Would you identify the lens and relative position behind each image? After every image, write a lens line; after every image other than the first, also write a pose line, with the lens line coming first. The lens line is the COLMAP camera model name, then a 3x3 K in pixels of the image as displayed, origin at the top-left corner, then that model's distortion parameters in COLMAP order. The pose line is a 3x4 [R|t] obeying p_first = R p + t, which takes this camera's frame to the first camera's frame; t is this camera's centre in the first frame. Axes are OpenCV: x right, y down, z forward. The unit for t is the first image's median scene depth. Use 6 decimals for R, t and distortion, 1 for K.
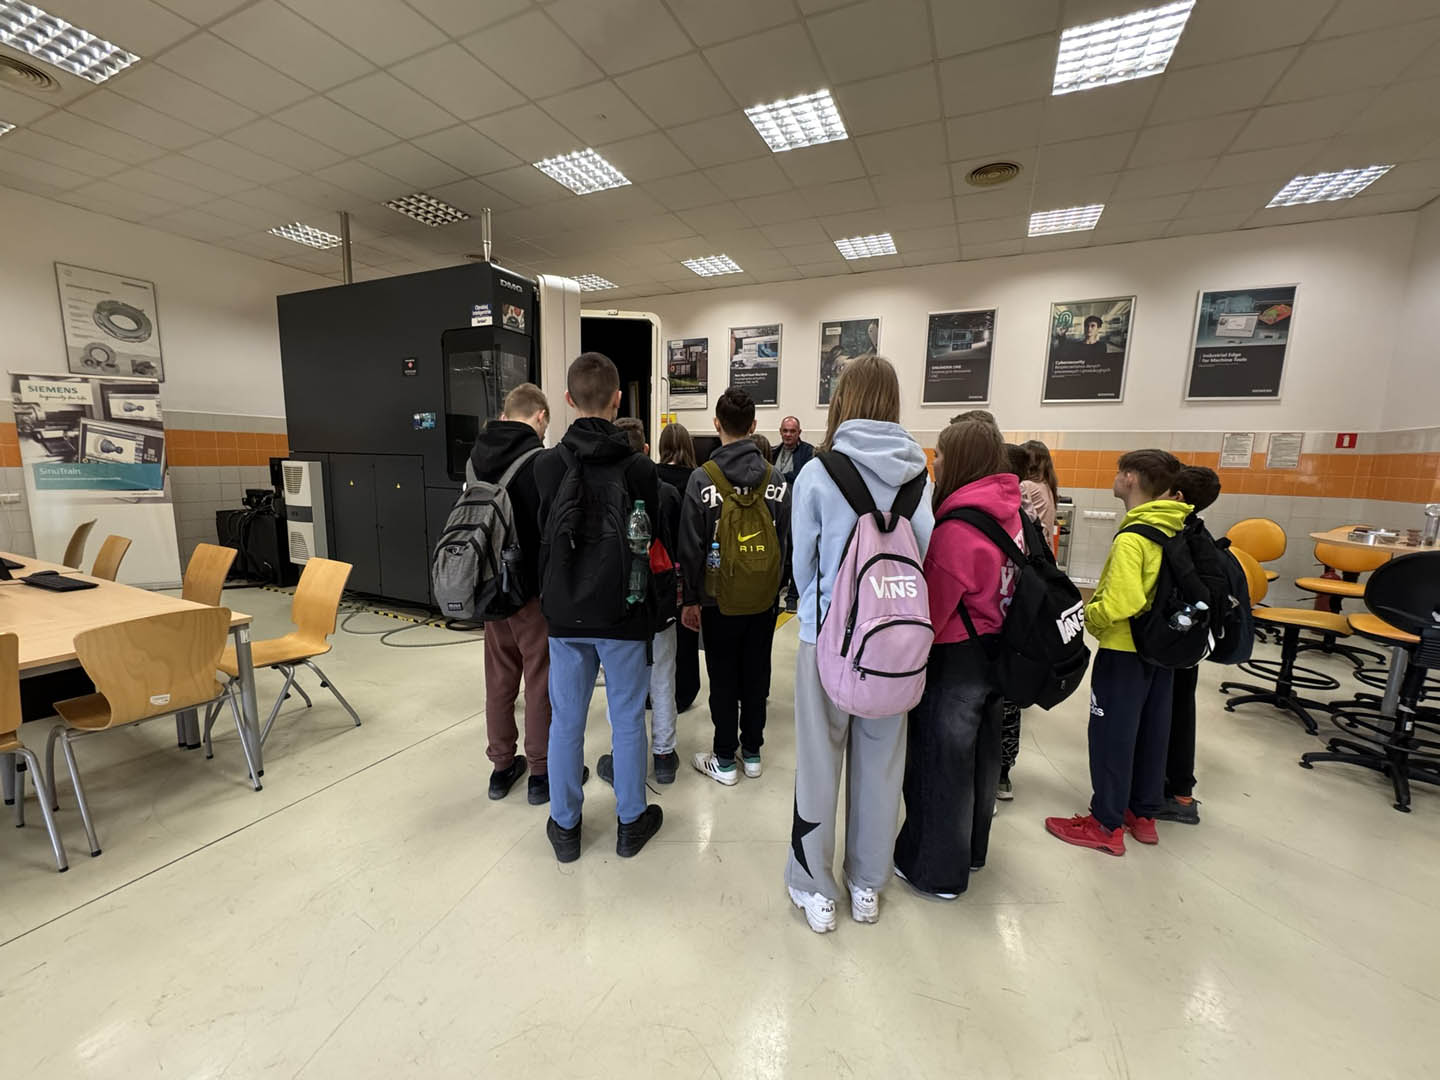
lens RADIAL K [[588.4, 0, 716.0], [0, 588.4, 542.4], [0, 0, 1]] dist [0.015061, -0.002084]
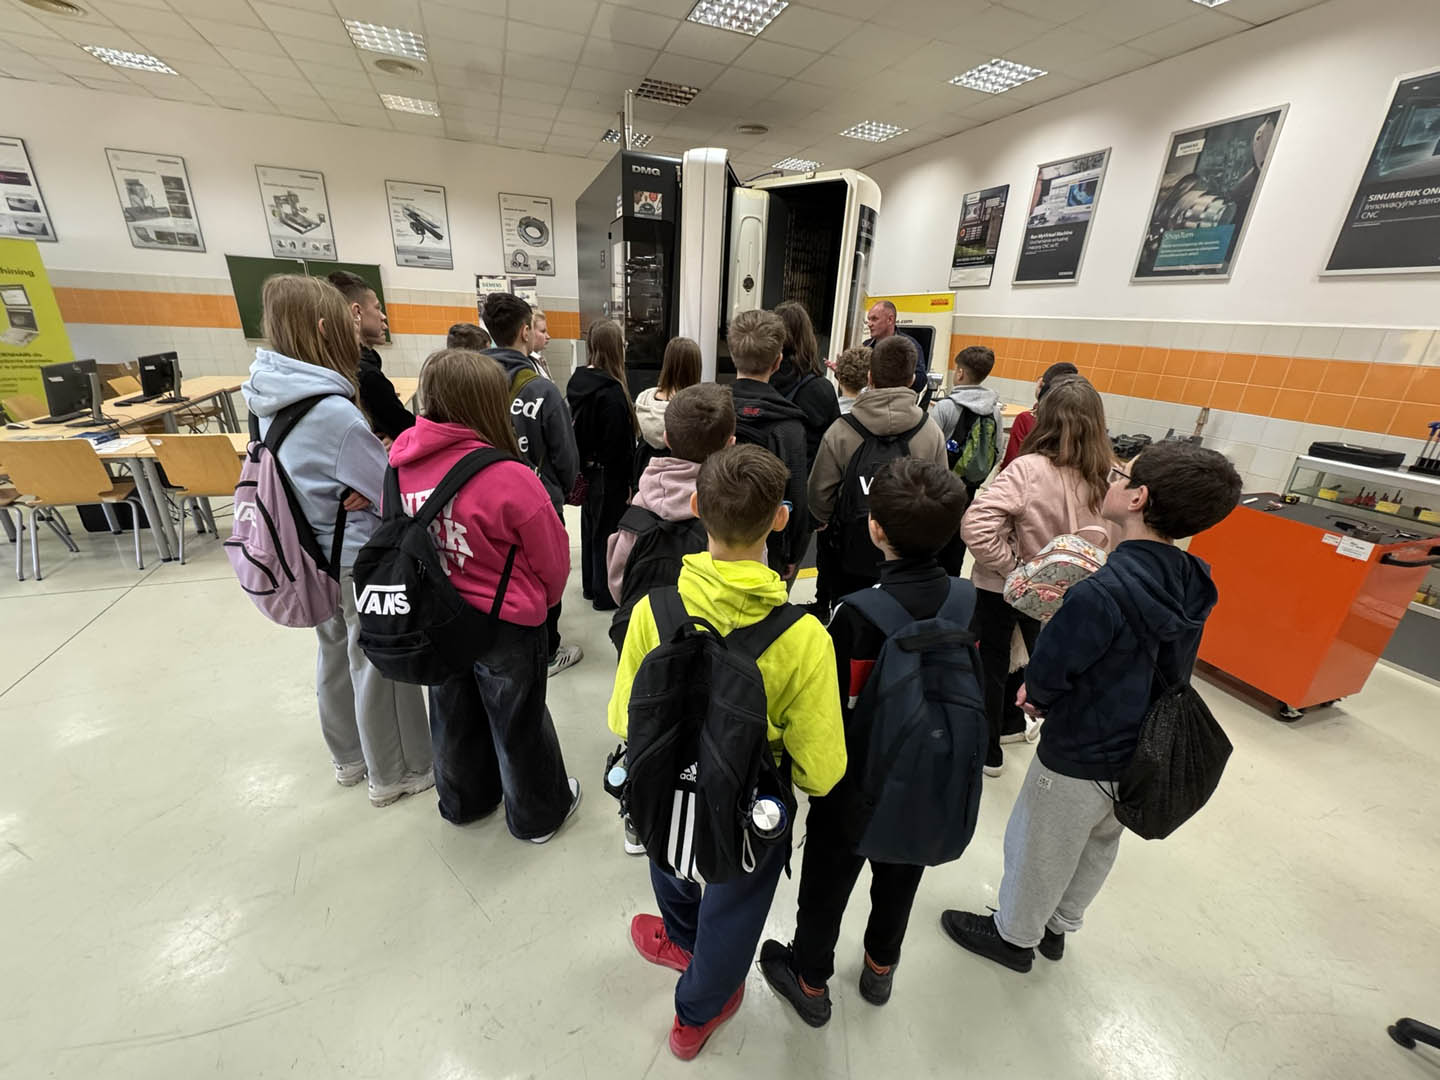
lens RADIAL K [[588.4, 0, 720.3], [0, 588.4, 545.2], [0, 0, 1]] dist [0.015061, -0.002084]
pose [[0.714454, 0.267446, -0.646551, 0.362690], [-0.131731, 0.958954, 0.251105, -0.055318], [0.687170, -0.094232, 0.720359, 0.184186]]
